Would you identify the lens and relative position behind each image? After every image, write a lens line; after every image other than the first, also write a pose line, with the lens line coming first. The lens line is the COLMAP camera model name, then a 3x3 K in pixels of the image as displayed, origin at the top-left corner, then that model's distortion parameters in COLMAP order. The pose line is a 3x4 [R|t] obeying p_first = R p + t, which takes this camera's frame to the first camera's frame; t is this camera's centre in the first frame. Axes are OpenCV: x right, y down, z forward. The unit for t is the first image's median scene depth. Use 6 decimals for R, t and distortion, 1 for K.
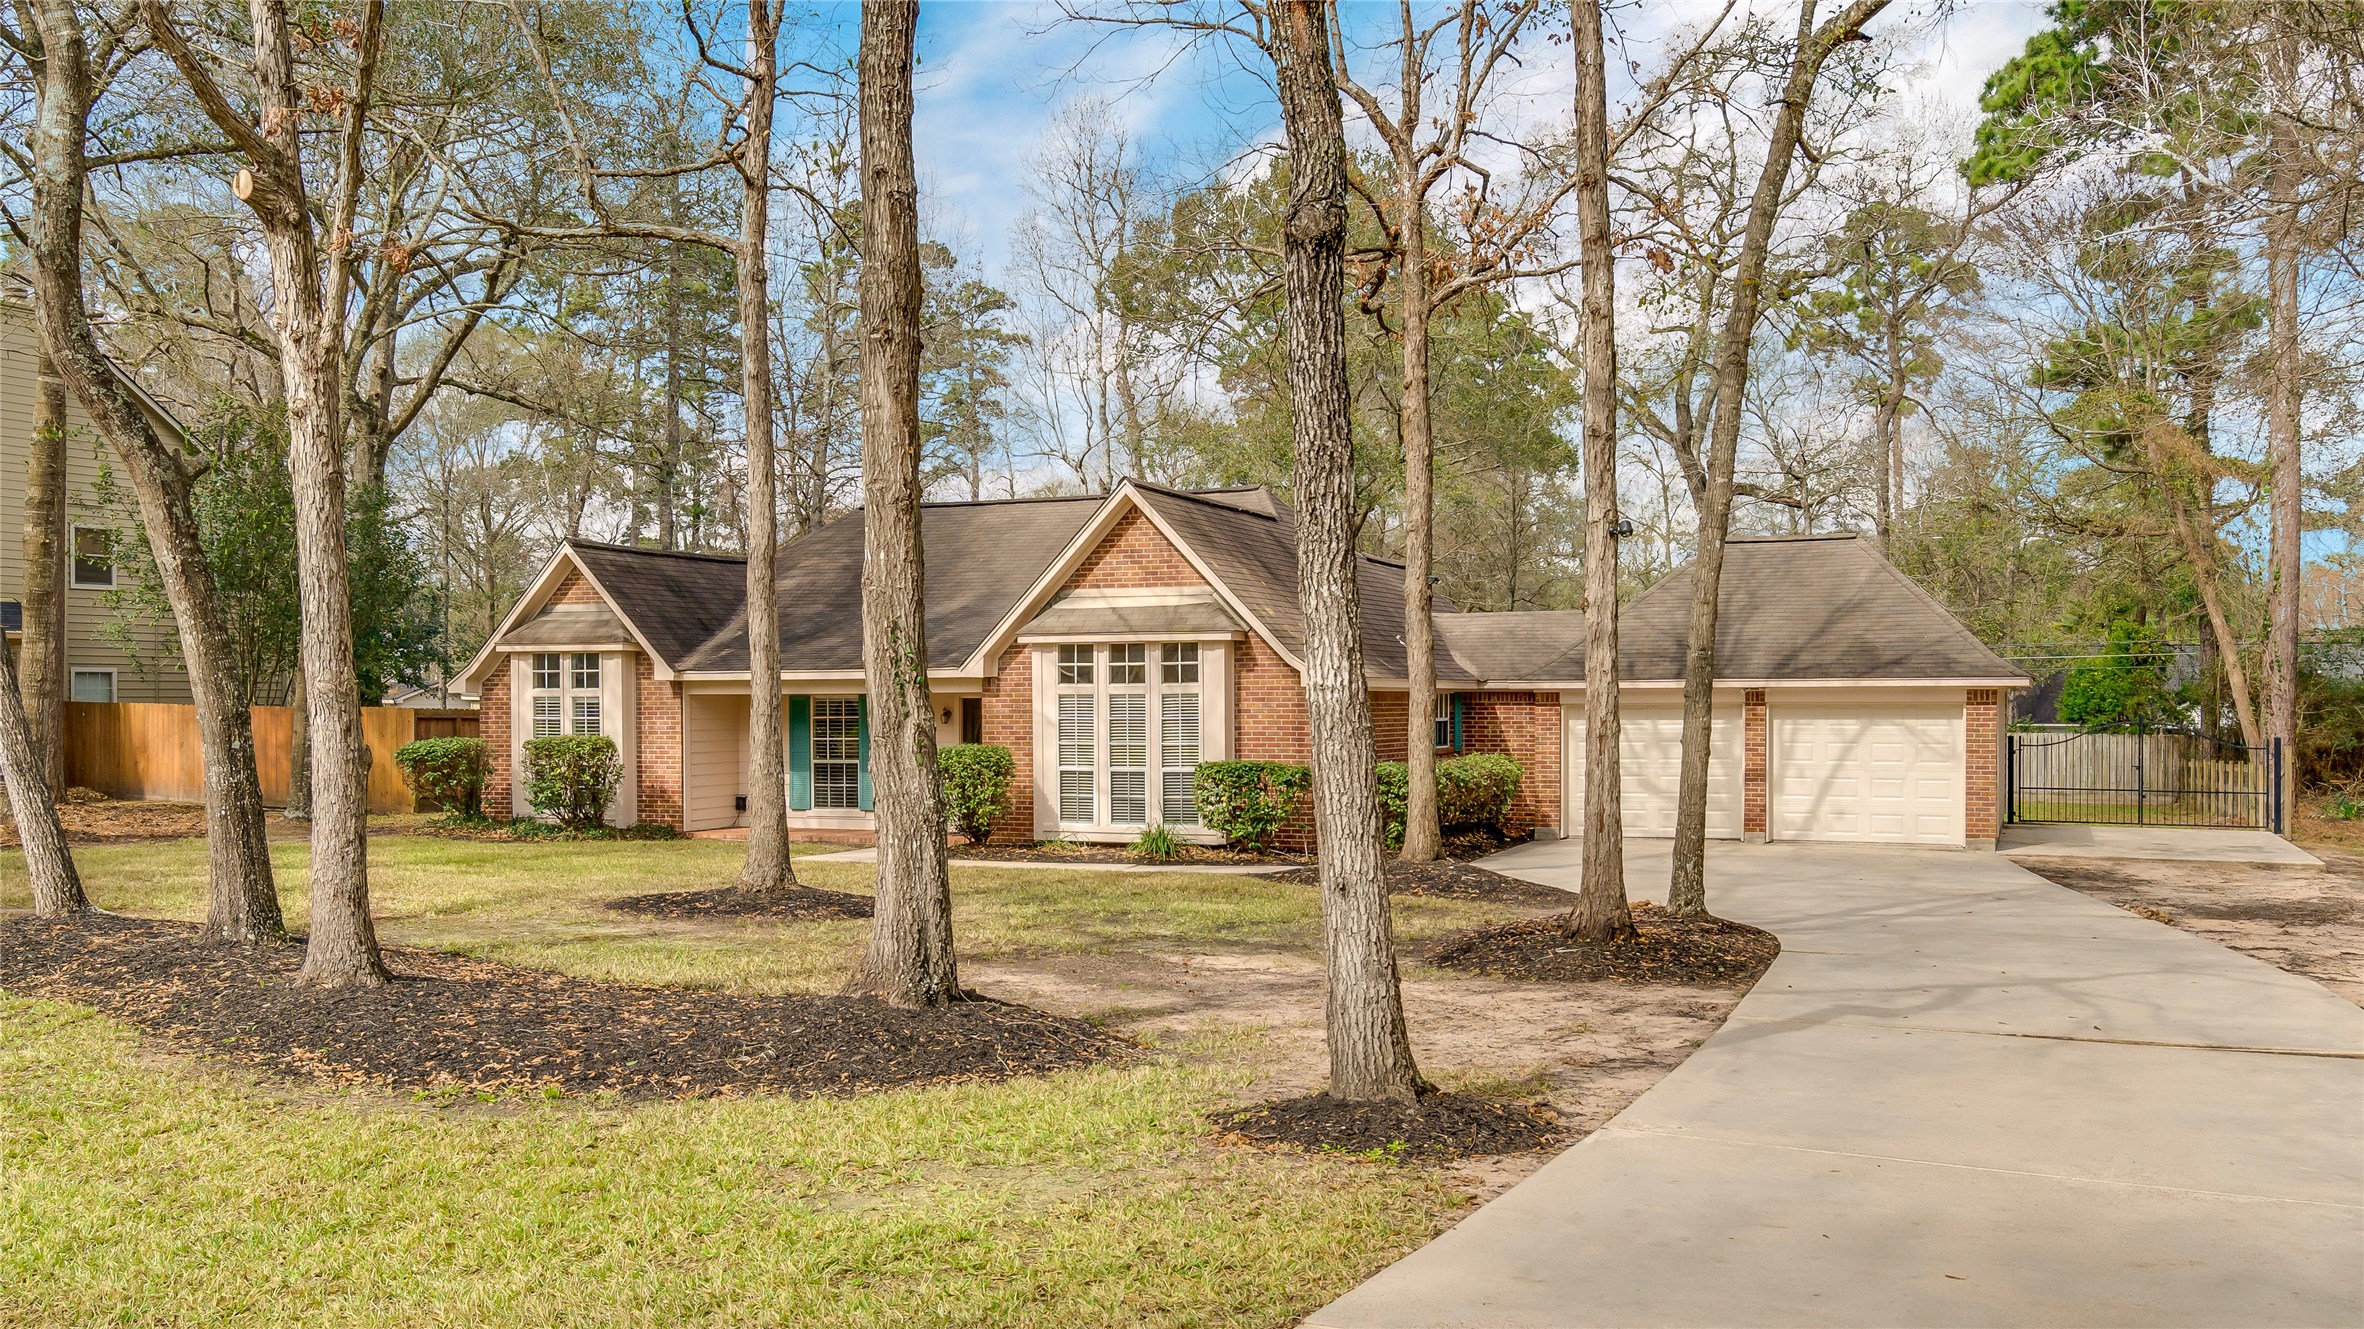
lens RADIAL K [[1558.9, 0, 1182.0], [0, 1558.9, 664.5], [0, 0, 1]] dist [-0.000801, -0.000507]
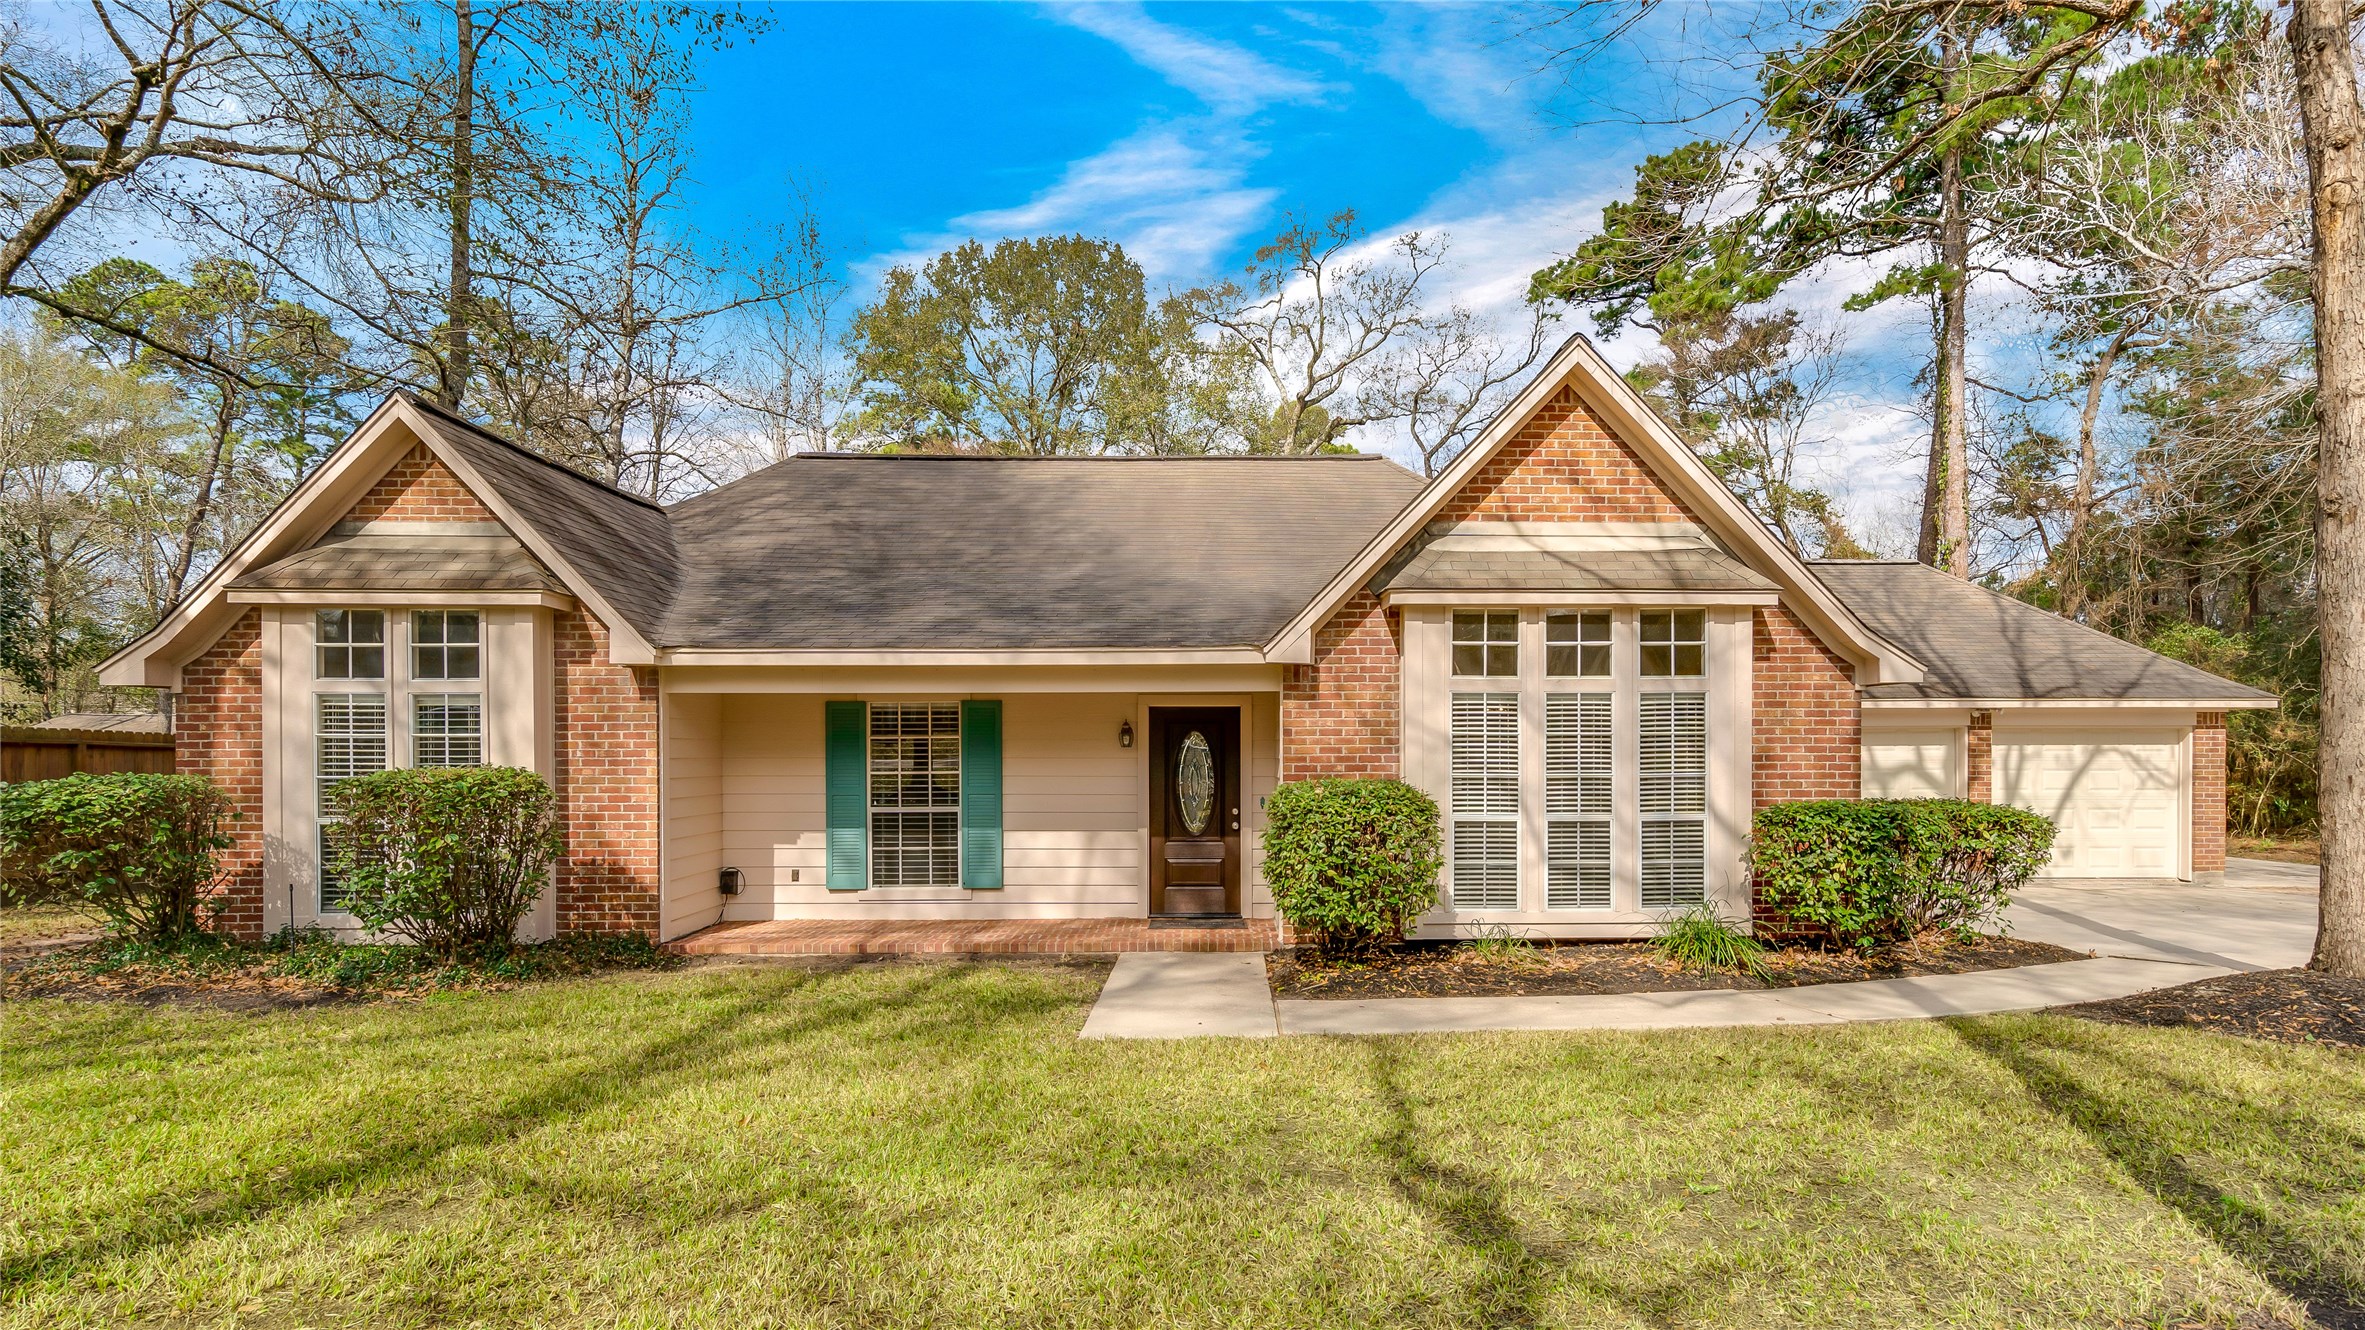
lens RADIAL K [[1127.4, 0, 1175.6], [0, 1127.4, 735.5], [0, 0, 1]] dist [-0.000914, 0.001051]
pose [[0.931154, 0.005951, 0.364577, -0.304413], [-0.010909, 0.999874, 0.011541, 0.028569], [-0.364462, -0.014723, 0.931102, 0.581628]]
